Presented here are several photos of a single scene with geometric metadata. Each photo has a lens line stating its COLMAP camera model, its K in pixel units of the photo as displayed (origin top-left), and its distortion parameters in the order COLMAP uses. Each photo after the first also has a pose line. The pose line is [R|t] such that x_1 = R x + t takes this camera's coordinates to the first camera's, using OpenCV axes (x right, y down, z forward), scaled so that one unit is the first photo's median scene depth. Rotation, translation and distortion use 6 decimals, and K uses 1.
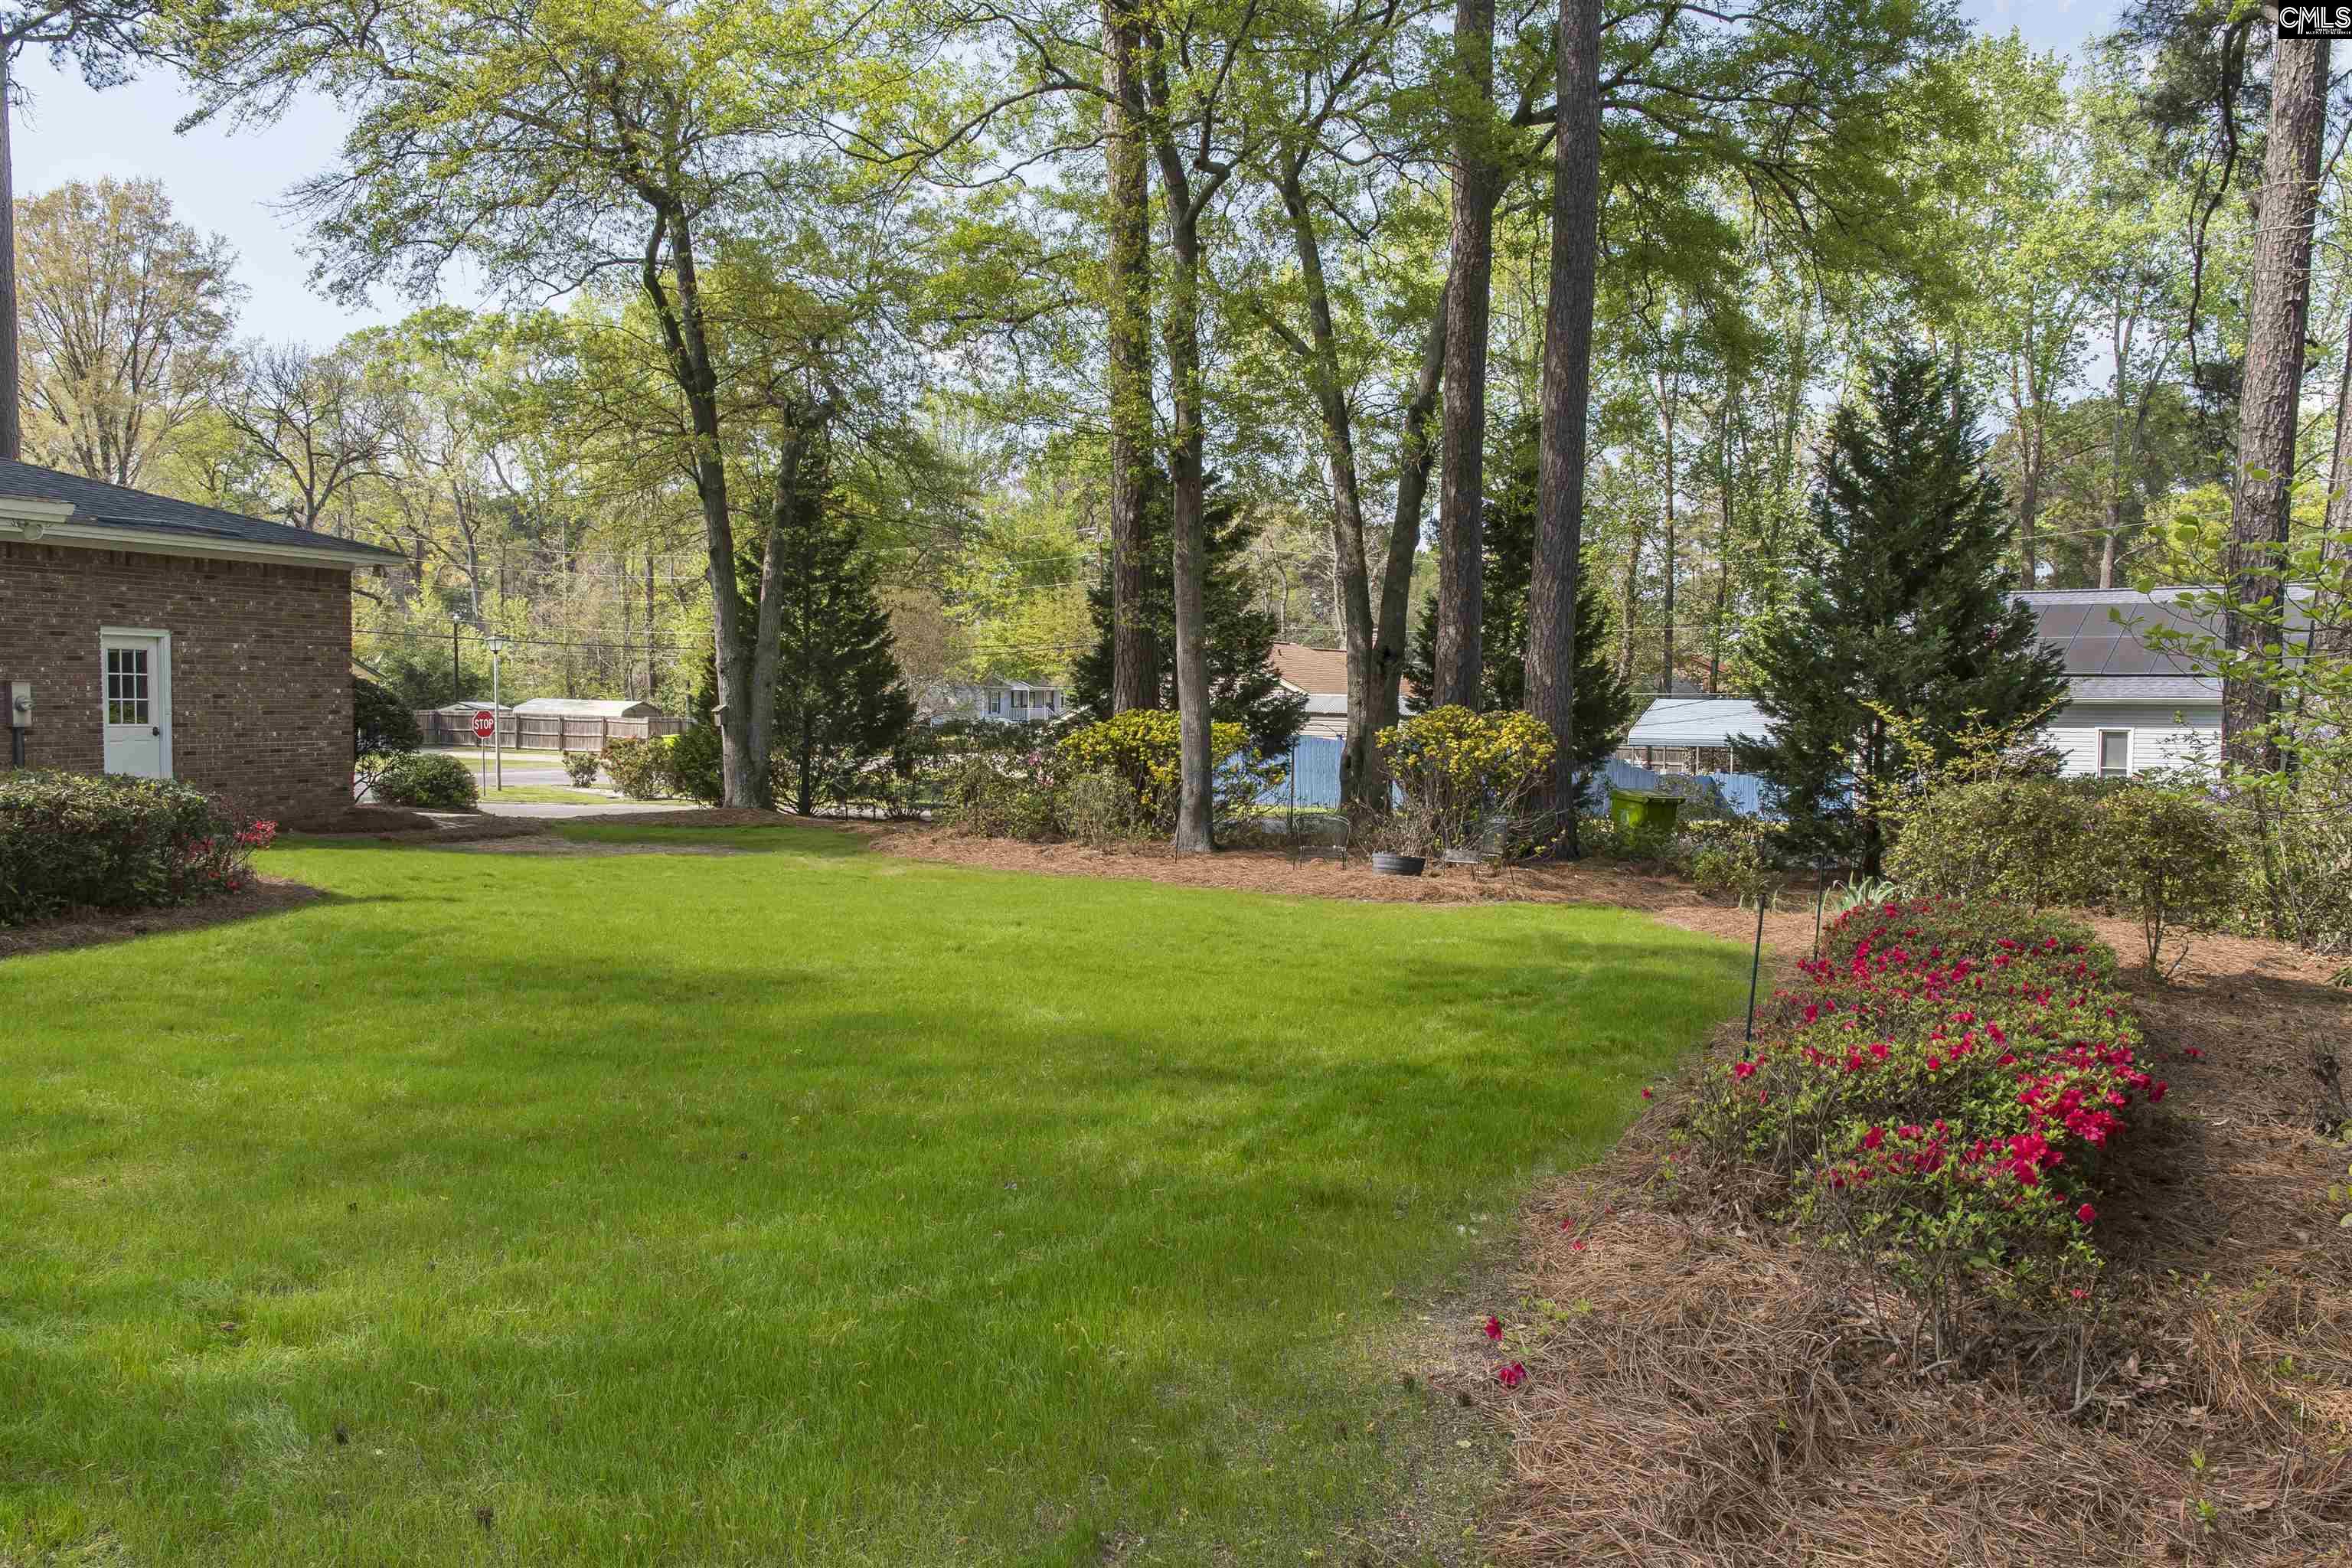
lens RADIAL K [[1816.7, 0, 1168.0], [0, 1816.7, 791.4], [0, 0, 1]] dist [-0.030464, 0.038570]
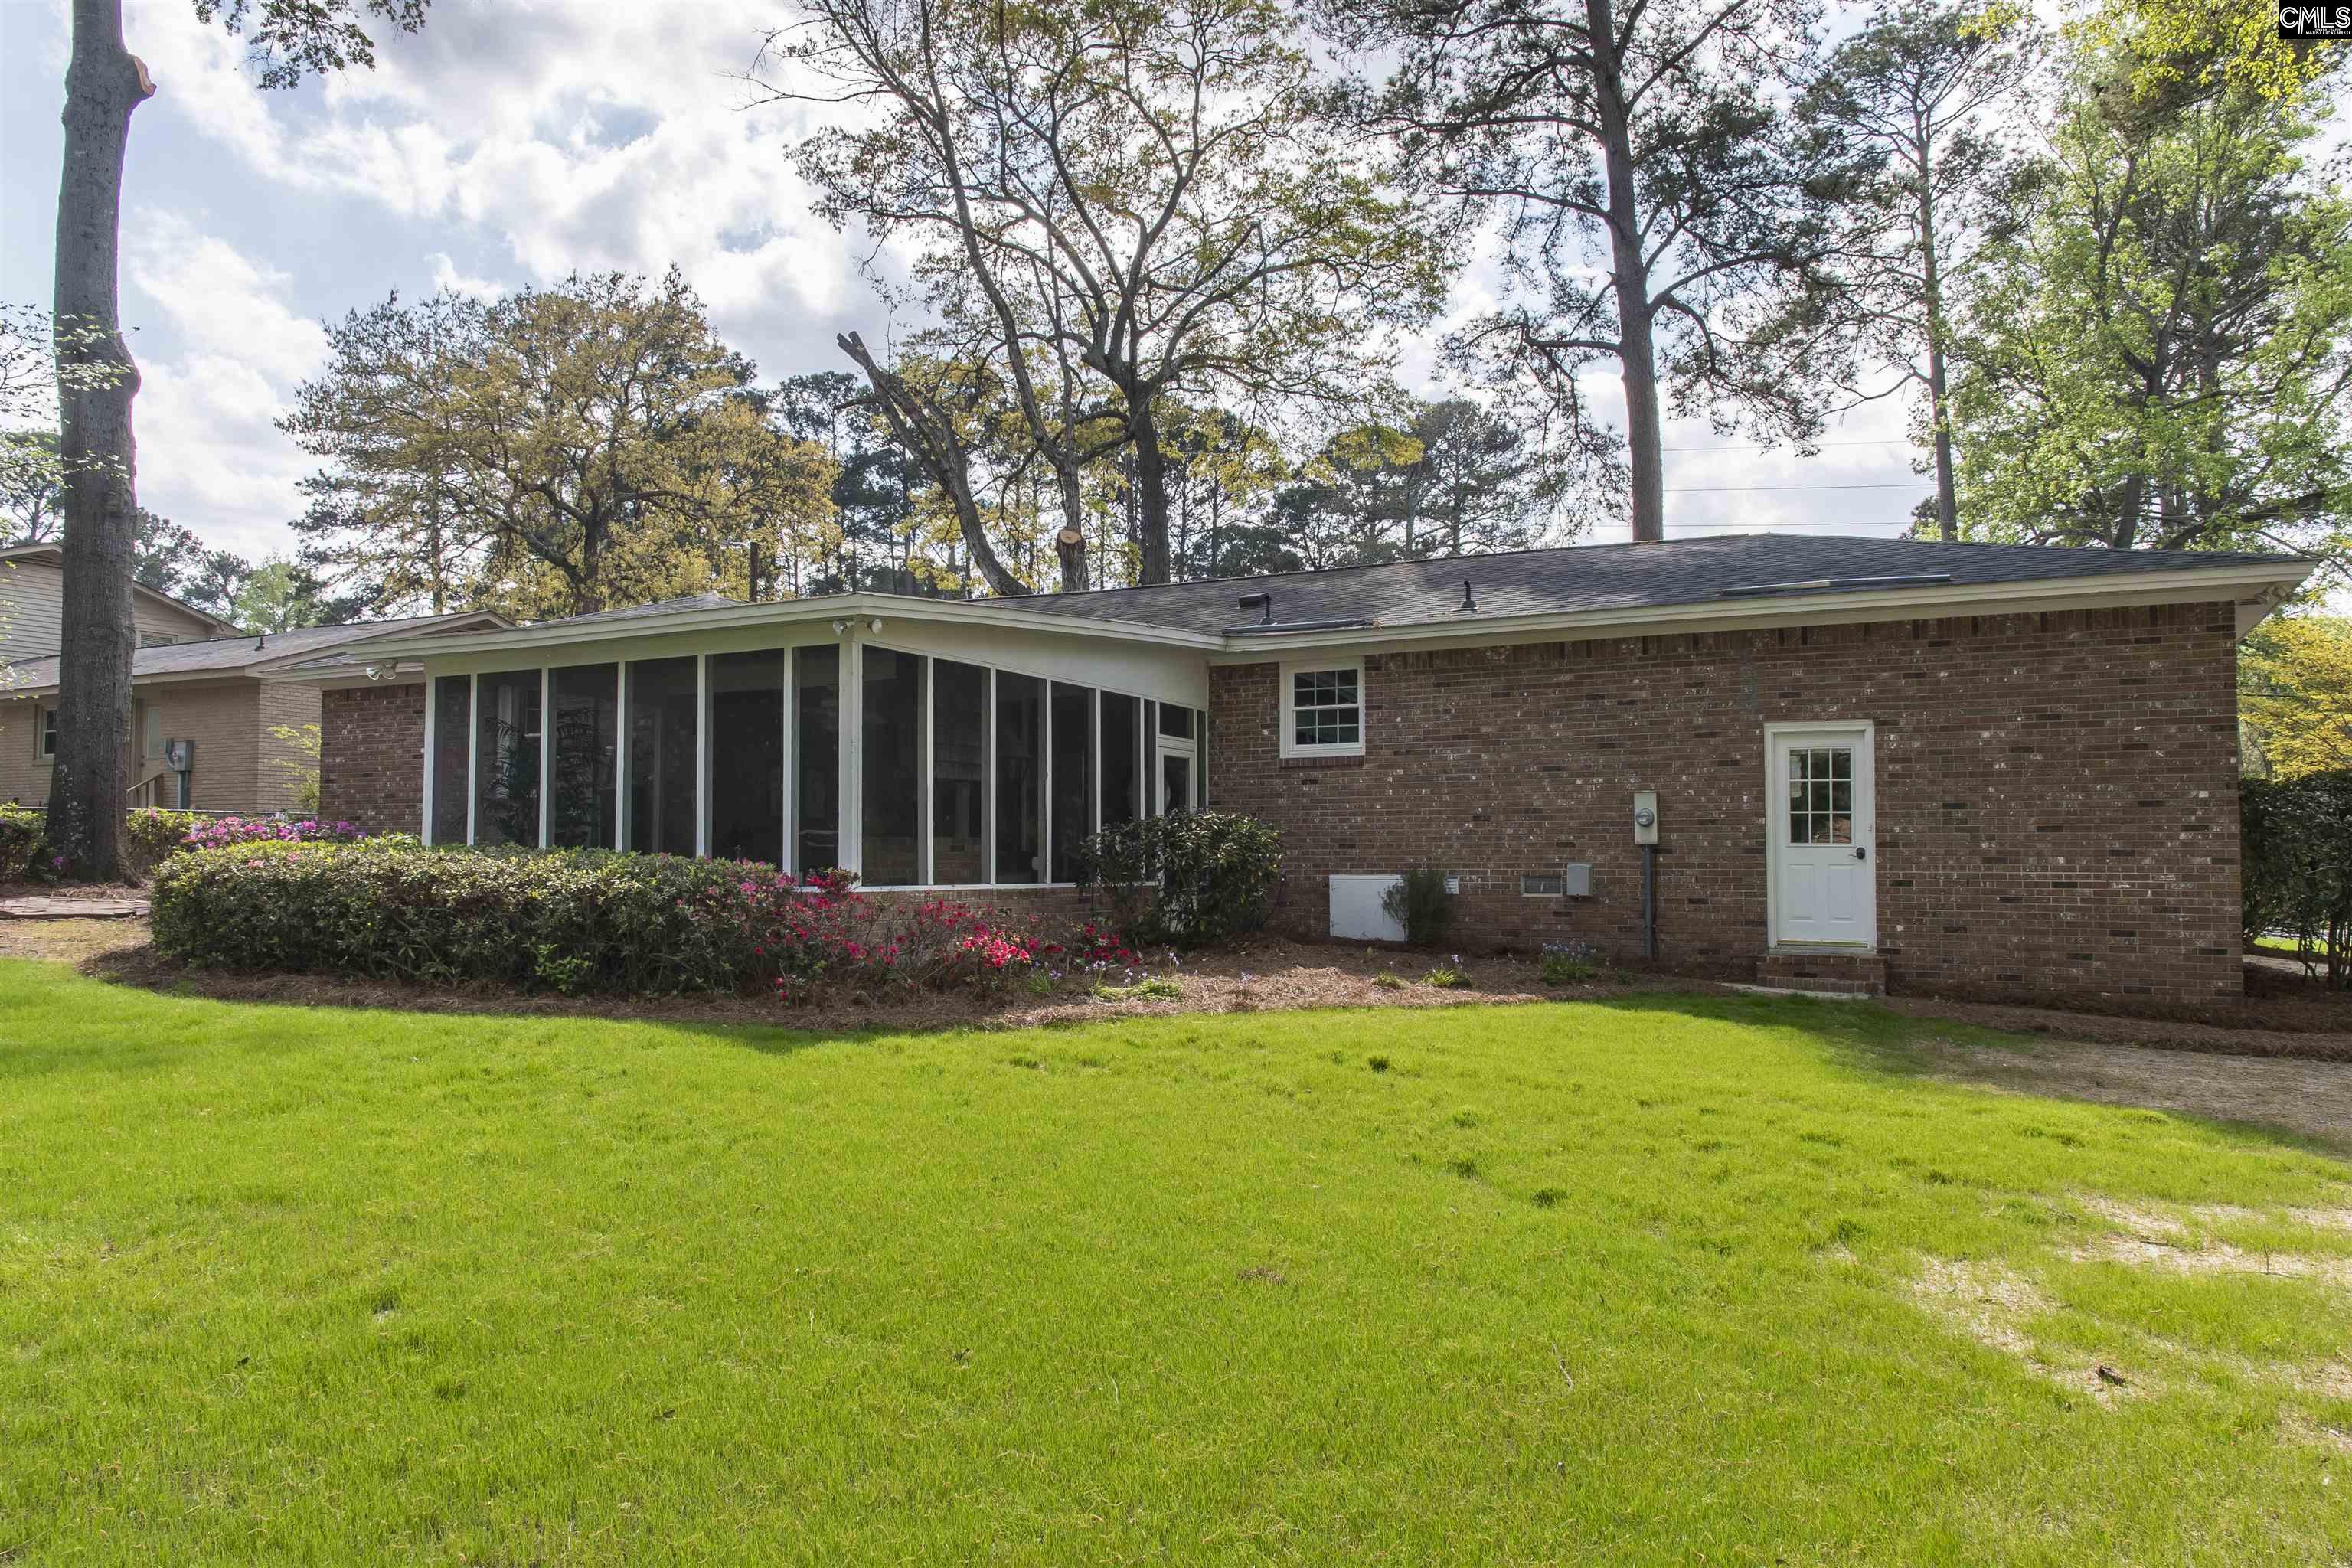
lens RADIAL K [[1604.3, 0, 1167.4], [0, 1604.3, 791.0], [0, 0, 1]] dist [0.016853, -0.000860]
pose [[-0.097707, -0.050475, -0.993934, 0.123120], [-0.056782, 0.997369, -0.045068, -0.010206], [0.993594, 0.052034, -0.100316, 0.647449]]
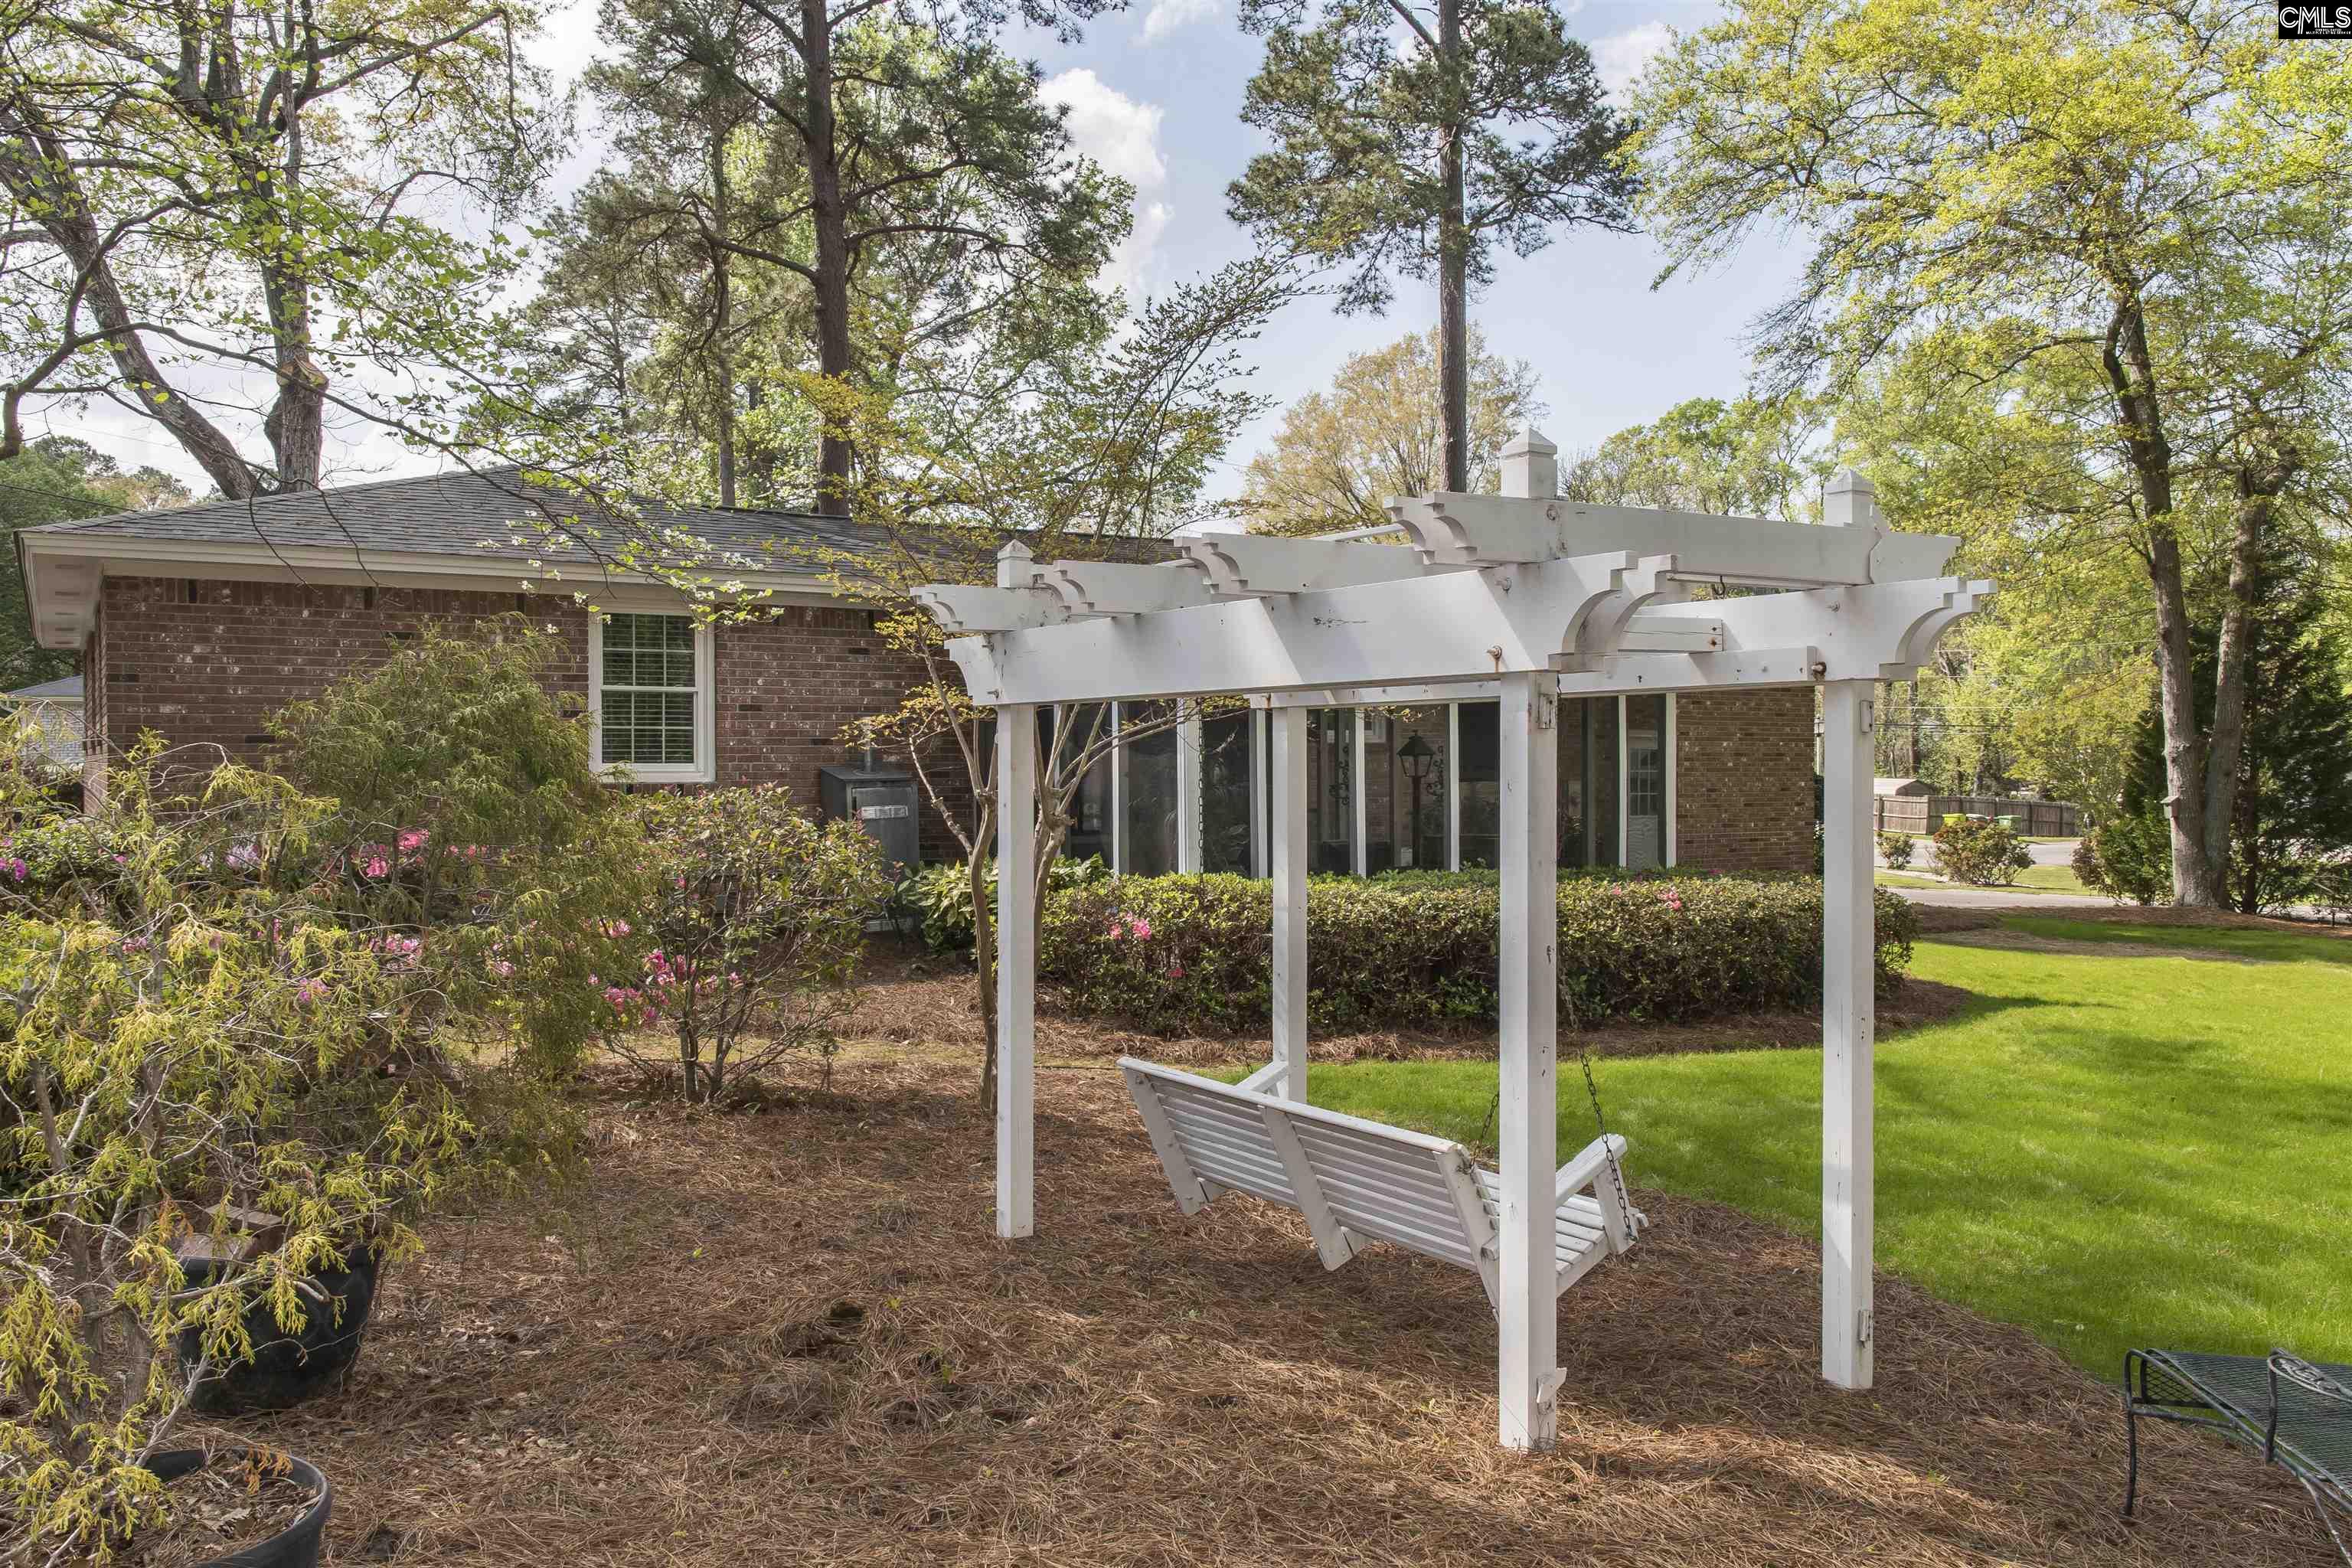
lens RADIAL K [[1816.7, 0, 1168.0], [0, 1816.7, 791.4], [0, 0, 1]] dist [-0.030464, 0.038570]
pose [[0.809875, 0.003249, -0.586593, -0.118108], [-0.026030, 0.999199, -0.030404, -0.008064], [0.586025, 0.039892, 0.809311, -0.066155]]
